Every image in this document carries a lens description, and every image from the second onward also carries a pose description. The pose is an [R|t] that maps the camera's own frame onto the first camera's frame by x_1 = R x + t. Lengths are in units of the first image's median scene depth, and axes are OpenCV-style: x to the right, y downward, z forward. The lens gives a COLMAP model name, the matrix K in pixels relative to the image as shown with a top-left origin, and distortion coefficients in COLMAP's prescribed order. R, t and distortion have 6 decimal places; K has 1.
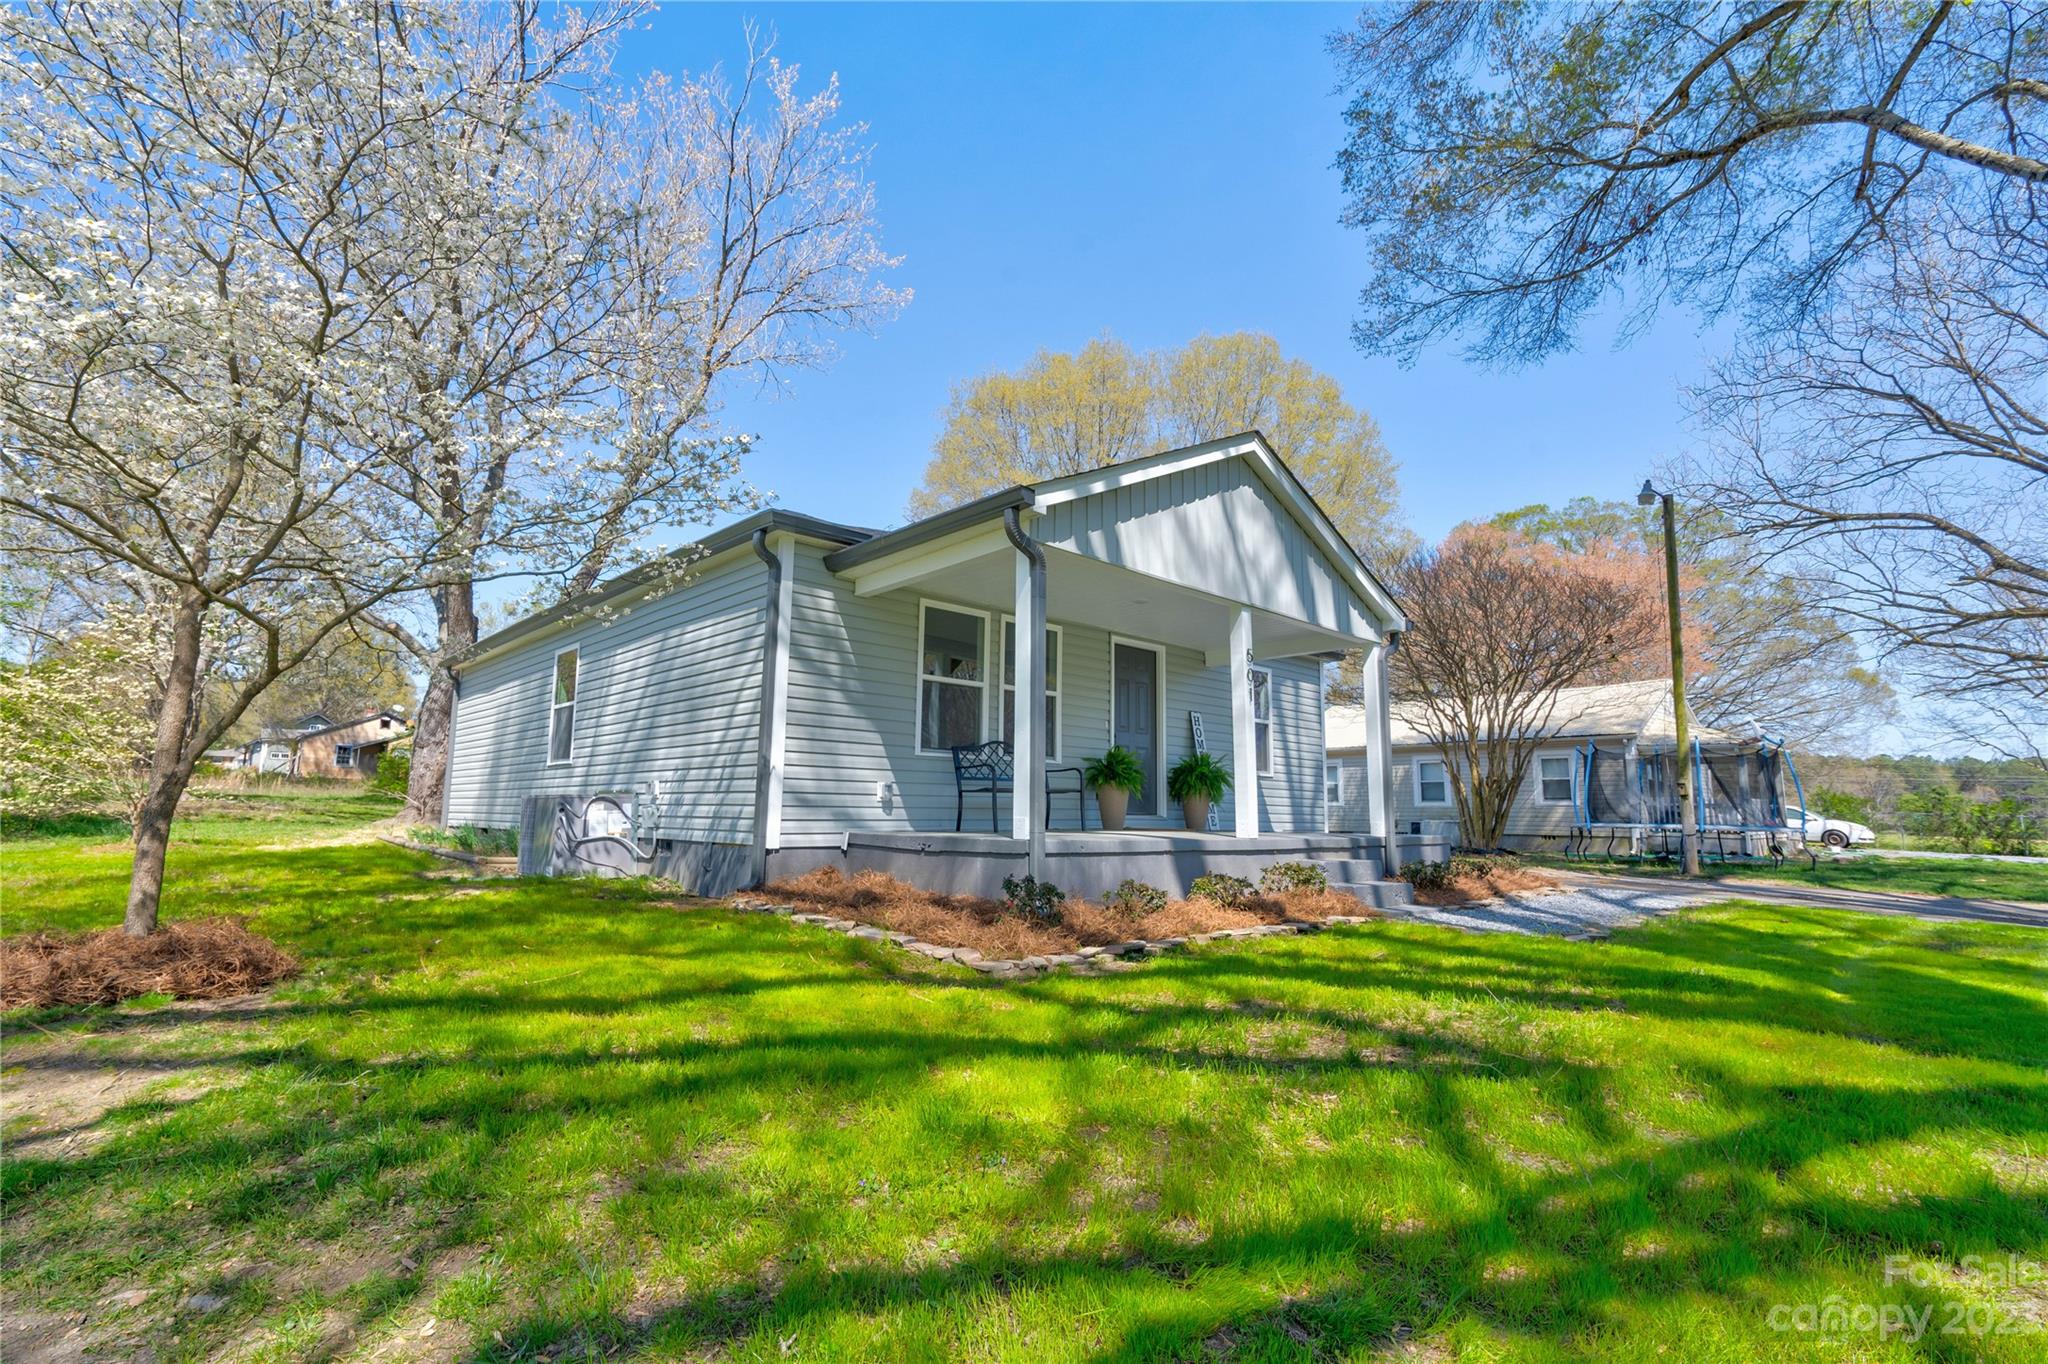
lens RADIAL K [[900.7, 0, 1023.1], [0, 900.7, 689.4], [0, 0, 1]] dist [-0.000005, 0.010794]
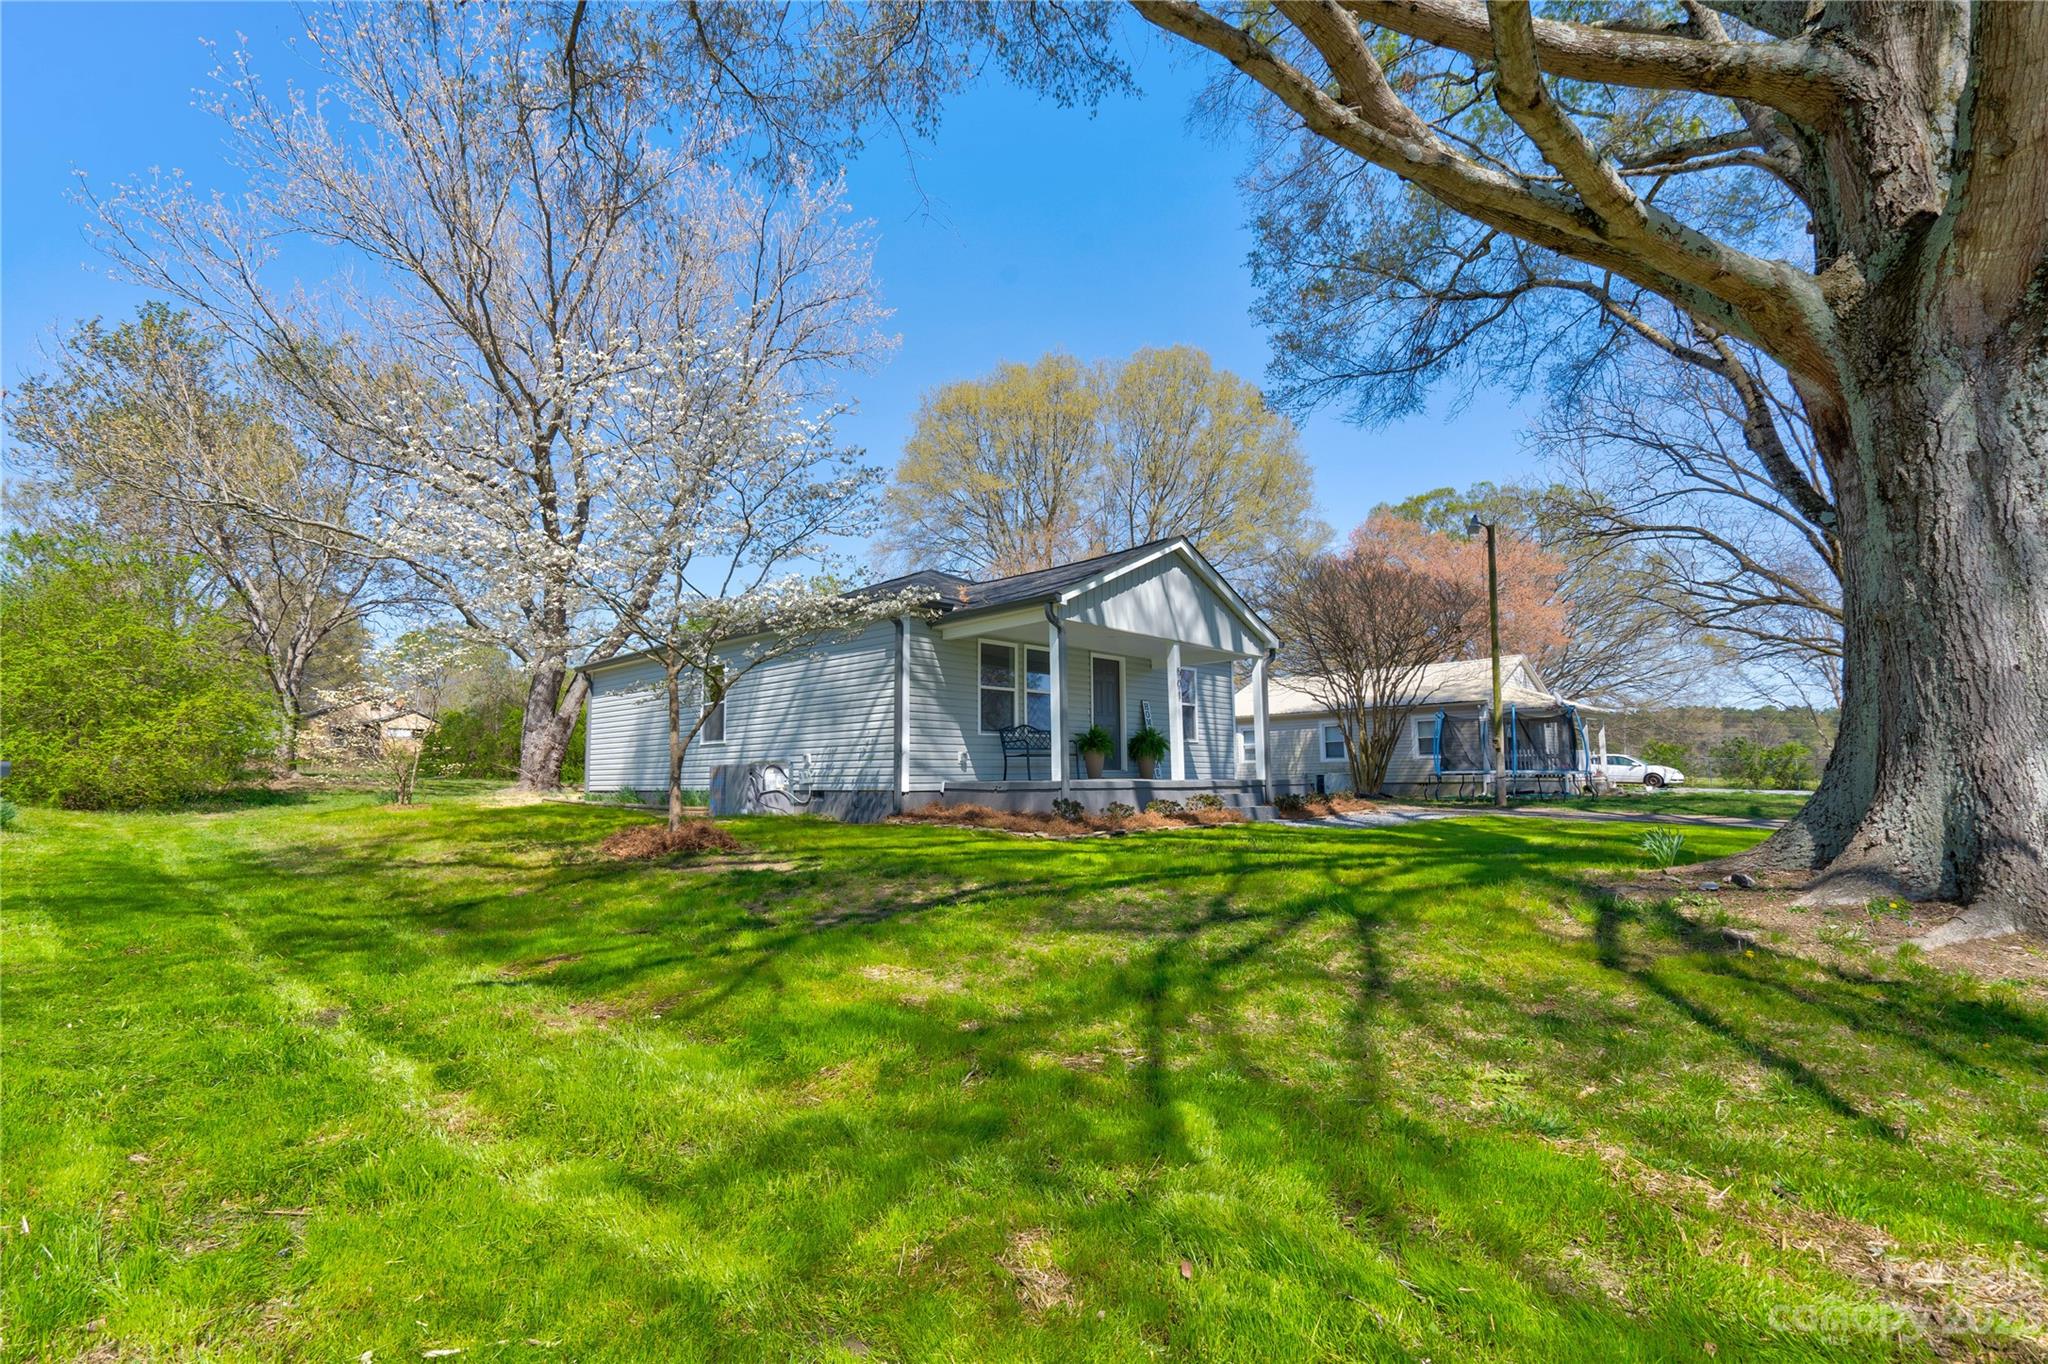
lens RADIAL K [[832.9, 0, 1032.7], [0, 832.9, 677.7], [0, 0, 1]] dist [0.017741, 0.000137]
pose [[0.998052, -0.015305, 0.060478, -0.093387], [0.014106, 0.999697, 0.020193, -0.051670], [-0.060769, -0.019301, 0.997965, -0.440736]]
